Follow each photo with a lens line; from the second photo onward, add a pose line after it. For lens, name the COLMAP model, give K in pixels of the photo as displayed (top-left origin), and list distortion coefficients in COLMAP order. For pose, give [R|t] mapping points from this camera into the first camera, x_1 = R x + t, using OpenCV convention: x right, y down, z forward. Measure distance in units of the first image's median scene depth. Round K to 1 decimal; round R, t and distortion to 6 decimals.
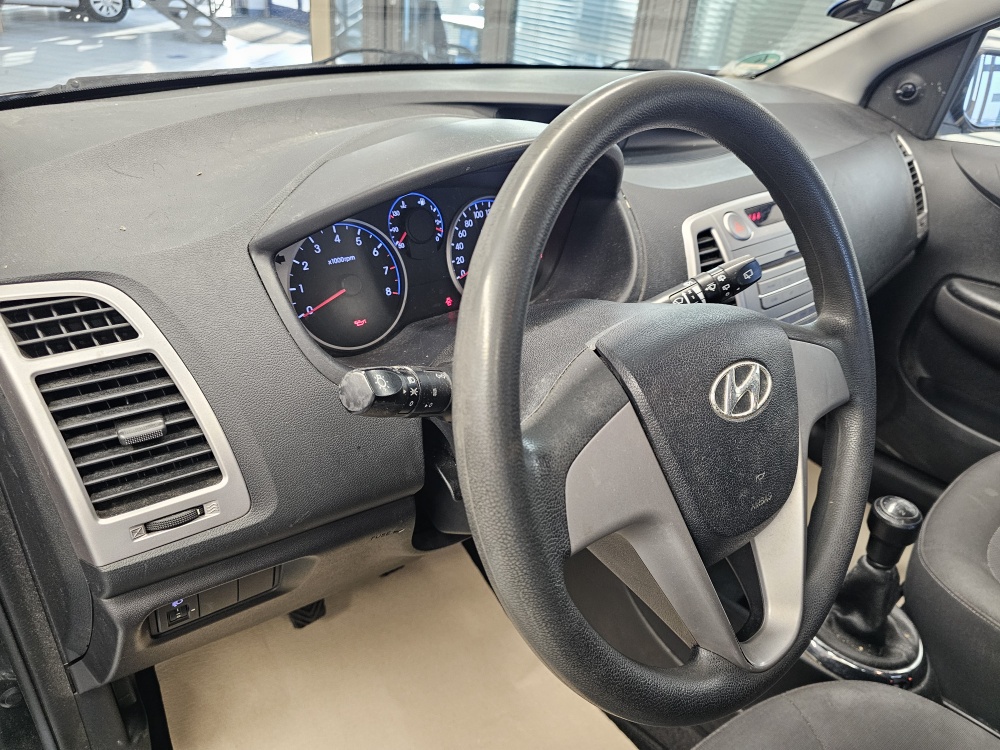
lens RADIAL K [[672.0, 0, 509.7], [0, 672.0, 372.4], [0, 0, 1]] dist [0.047929, -0.045860]
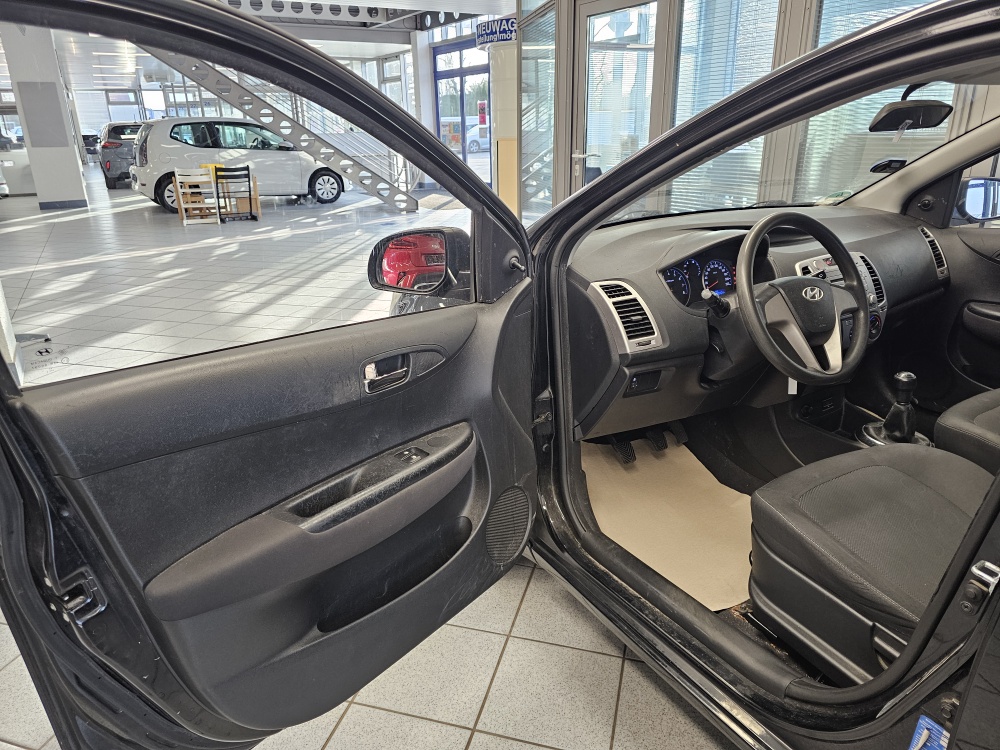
lens RADIAL K [[672.0, 0, 502.3], [0, 672.0, 379.9], [0, 0, 1]] dist [0.047929, -0.045860]
pose [[0.980478, -0.040953, -0.192318, -0.390659], [0.006157, 0.983985, -0.178144, 0.723065], [0.196533, 0.173482, 0.965028, -1.771201]]
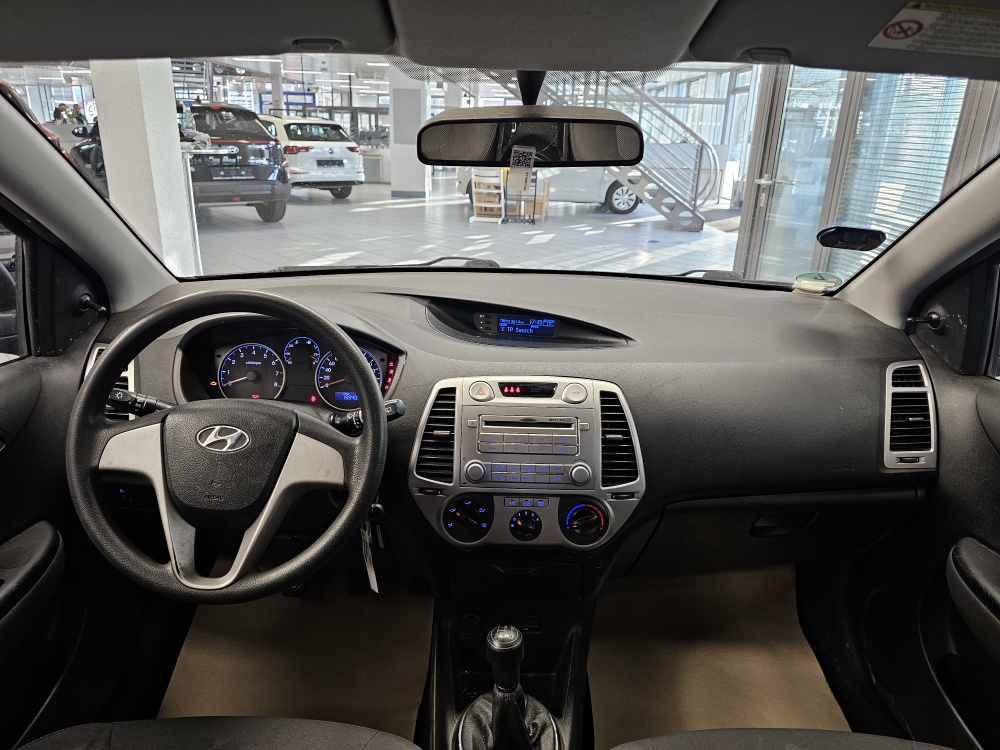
lens RADIAL K [[672.0, 0, 499.0], [0, 672.0, 380.5], [0, 0, 1]] dist [0.047929, -0.045860]
pose [[0.748079, 0.161815, -0.643578, 1.462458], [-0.302847, 0.946181, -0.114124, -0.103504], [0.590475, 0.280280, 0.756824, -0.050425]]
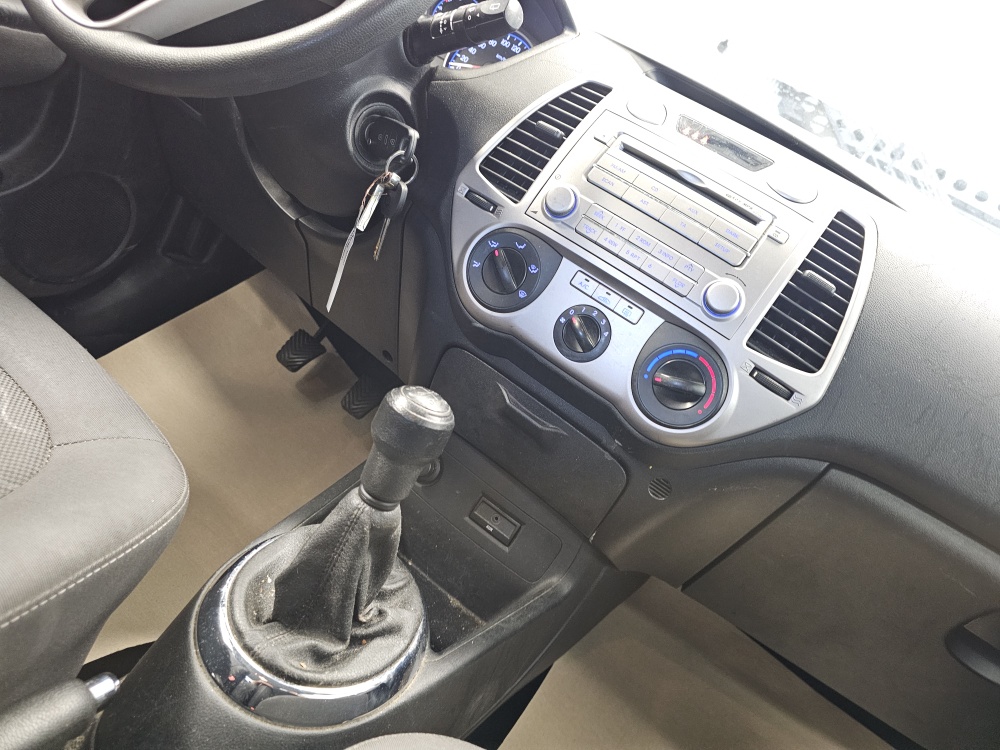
lens RADIAL K [[672.0, 0, 508.5], [0, 672.0, 367.2], [0, 0, 1]] dist [0.047929, -0.045860]
pose [[0.374048, 0.431387, -0.820971, 1.250487], [-0.795222, 0.604678, -0.044583, 0.163741], [0.477190, 0.669530, 0.569226, 0.767172]]
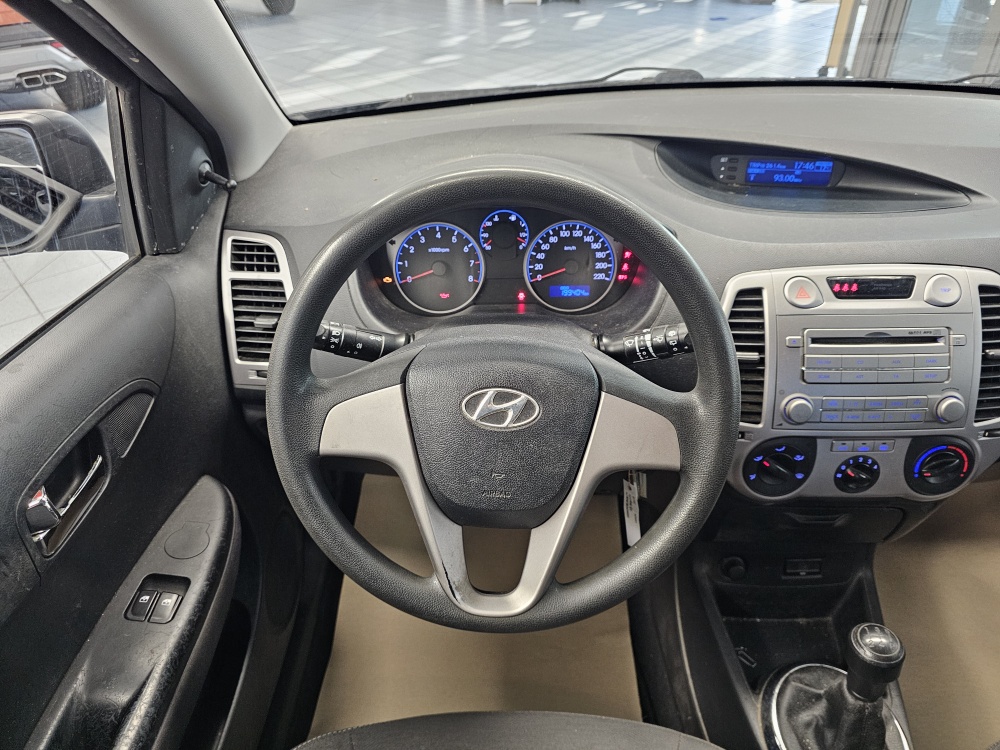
lens RADIAL K [[672.0, 0, 502.7], [0, 672.0, 378.2], [0, 0, 1]] dist [0.047929, -0.045860]
pose [[0.737404, 0.308814, -0.600724, 0.743476], [-0.268736, 0.950079, 0.158527, -0.160284], [0.619691, 0.044538, 0.783581, -0.022378]]
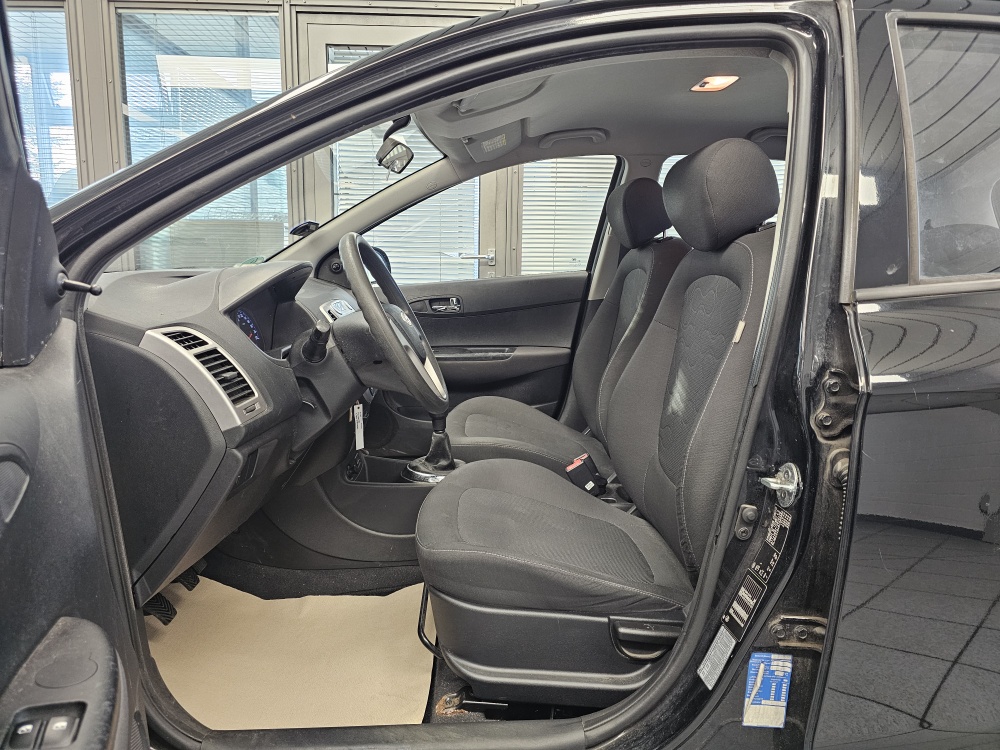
lens RADIAL K [[672.0, 0, 504.1], [0, 672.0, 374.1], [0, 0, 1]] dist [0.047929, -0.045860]
pose [[0.628076, -0.214575, 0.747983, -1.205815], [0.435166, 0.893725, -0.109022, 0.539171], [-0.645097, 0.393971, 0.654703, -0.861926]]
